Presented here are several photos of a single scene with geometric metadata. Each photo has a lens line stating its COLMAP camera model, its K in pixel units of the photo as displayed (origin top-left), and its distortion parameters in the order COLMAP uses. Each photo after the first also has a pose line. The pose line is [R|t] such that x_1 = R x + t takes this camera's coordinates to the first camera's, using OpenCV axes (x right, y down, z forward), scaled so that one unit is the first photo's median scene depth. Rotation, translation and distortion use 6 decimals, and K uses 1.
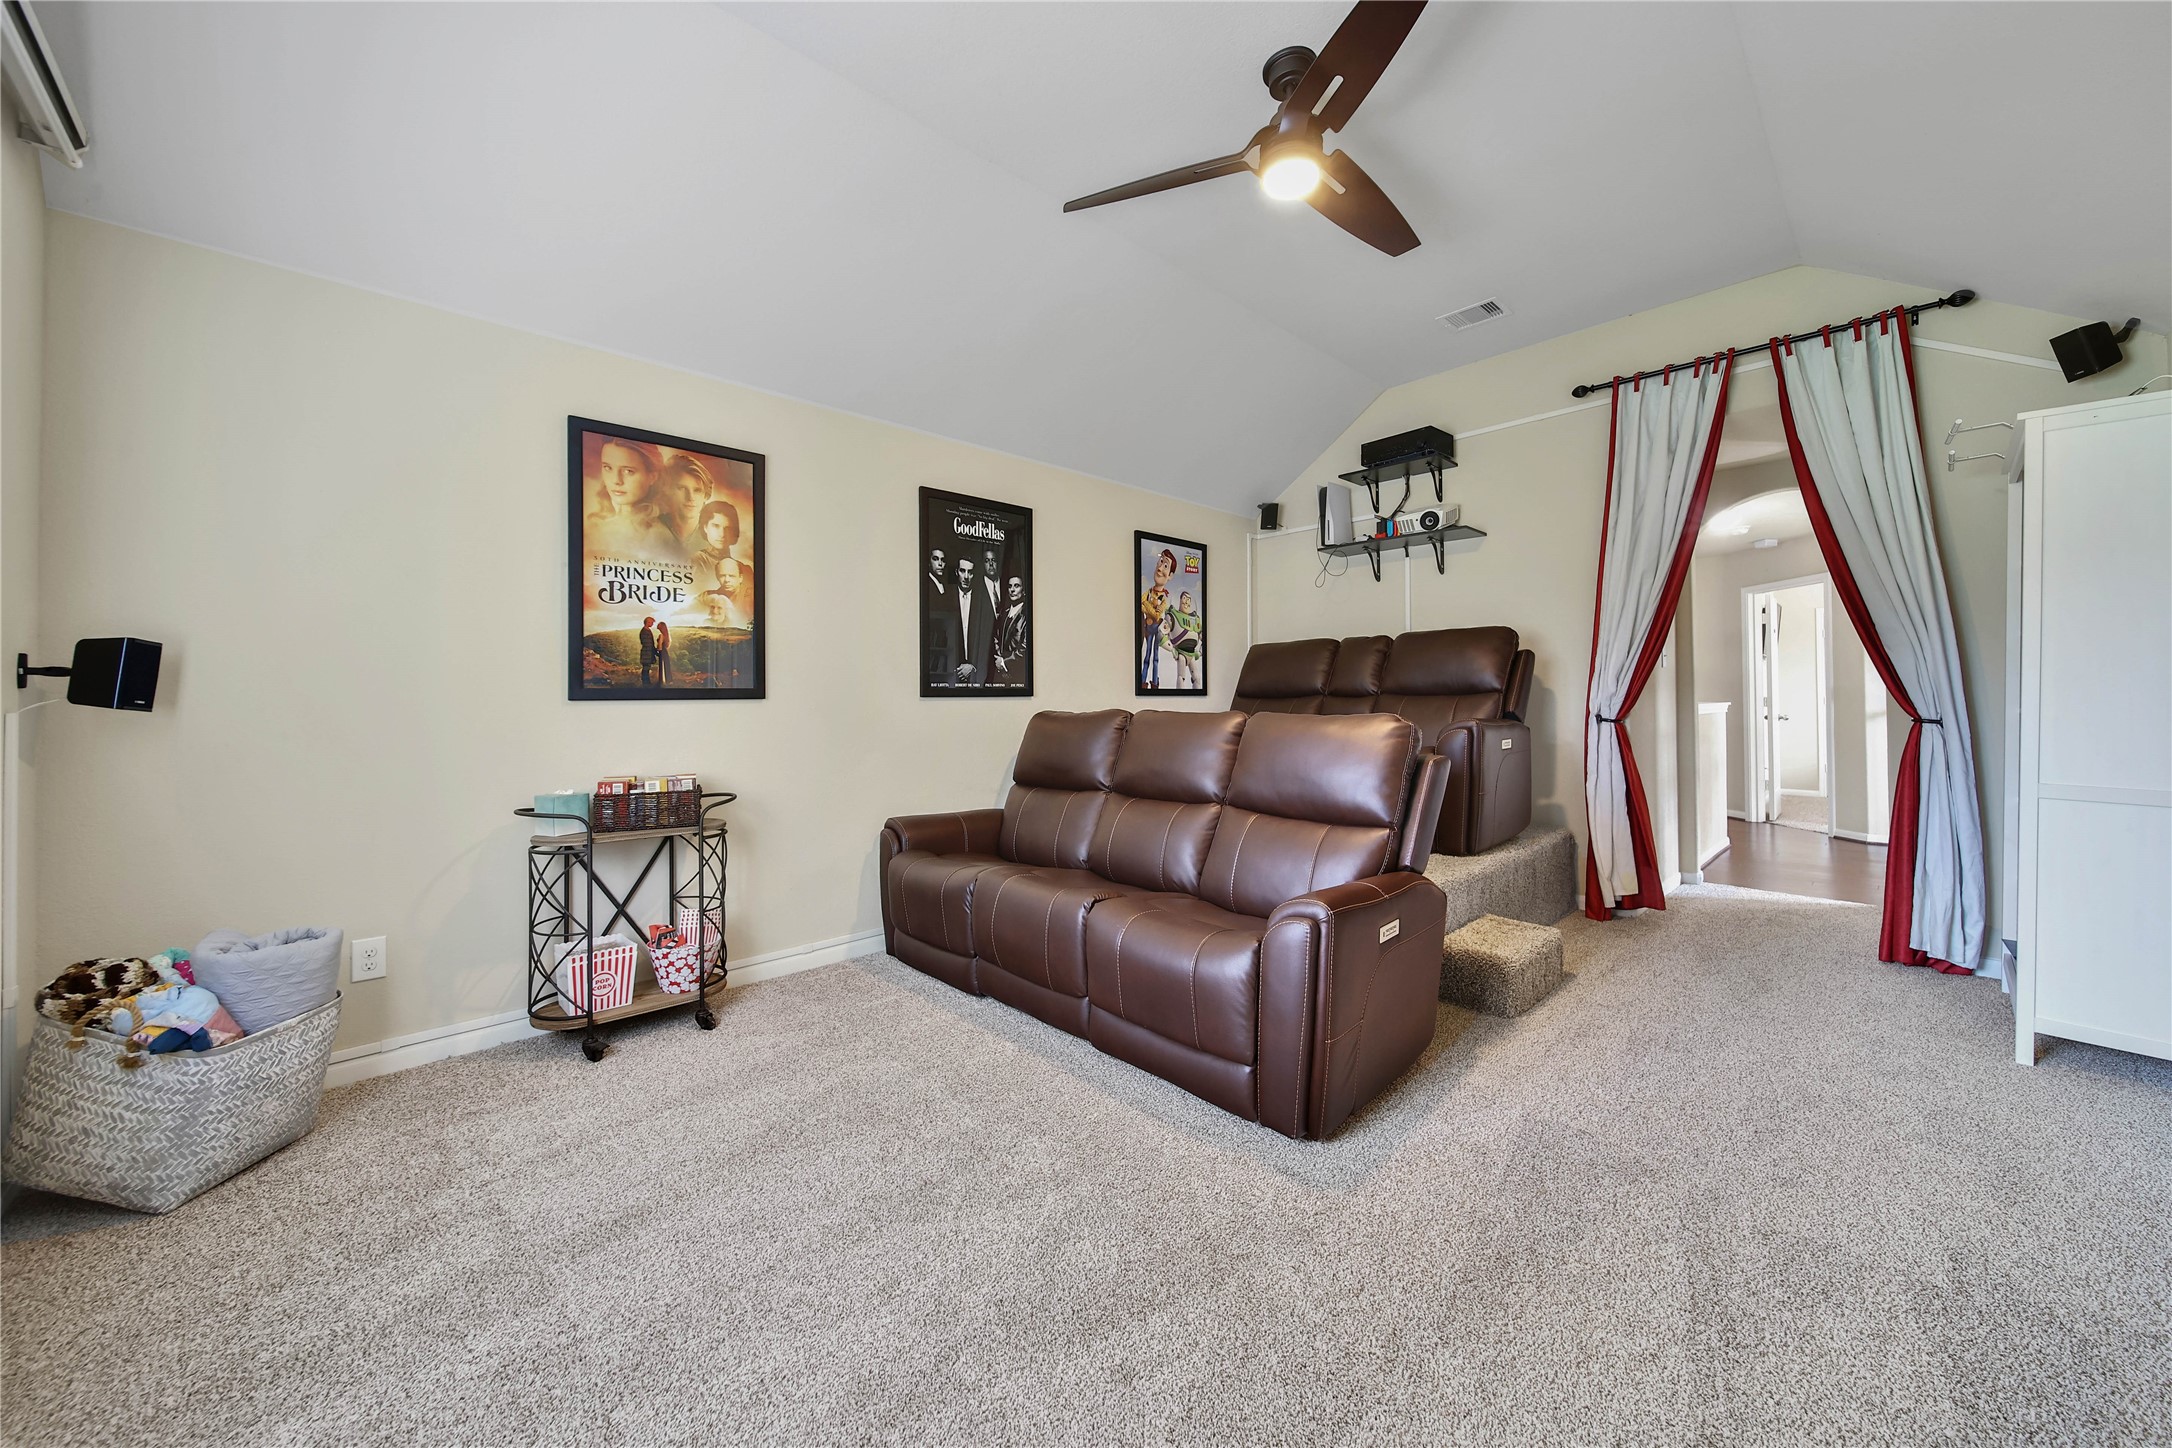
lens RADIAL K [[790.2, 0, 1063.3], [0, 790.2, 692.4], [0, 0, 1]] dist [-0.002968, -0.001182]
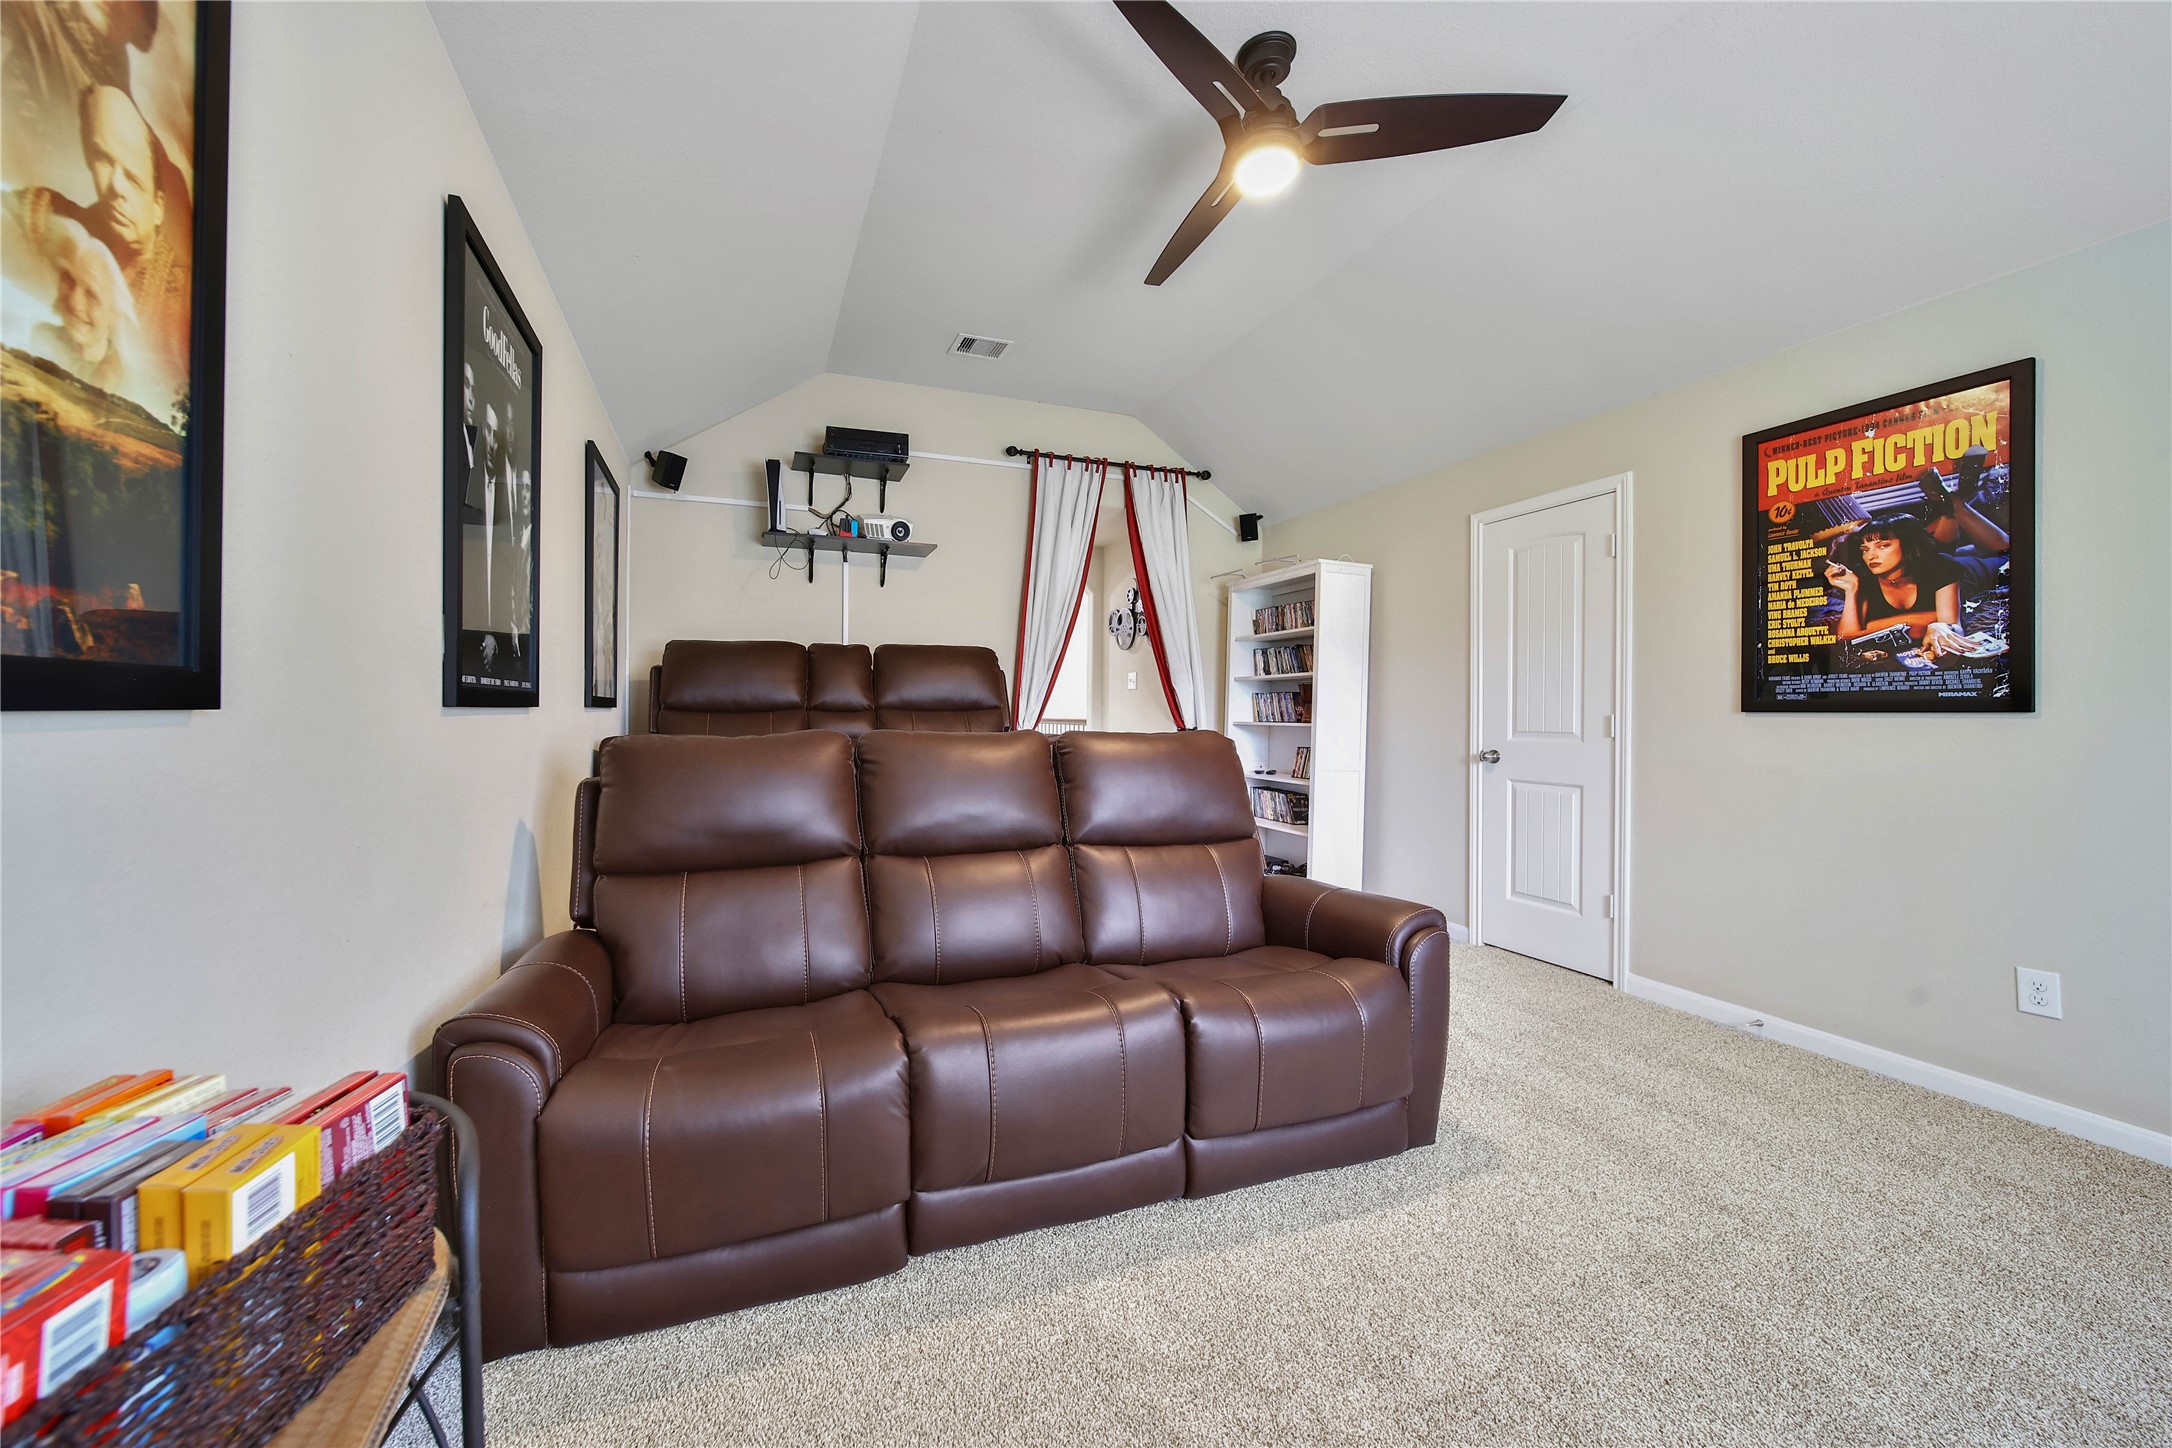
lens RADIAL K [[790.2, 0, 1078.1], [0, 790.2, 719.6], [0, 0, 1]] dist [-0.002968, -0.001182]
pose [[0.378756, 0.000230, 0.925496, -0.393776], [-0.014011, 0.999887, 0.005485, 0.004621], [-0.925390, -0.015045, 0.378717, 0.488894]]
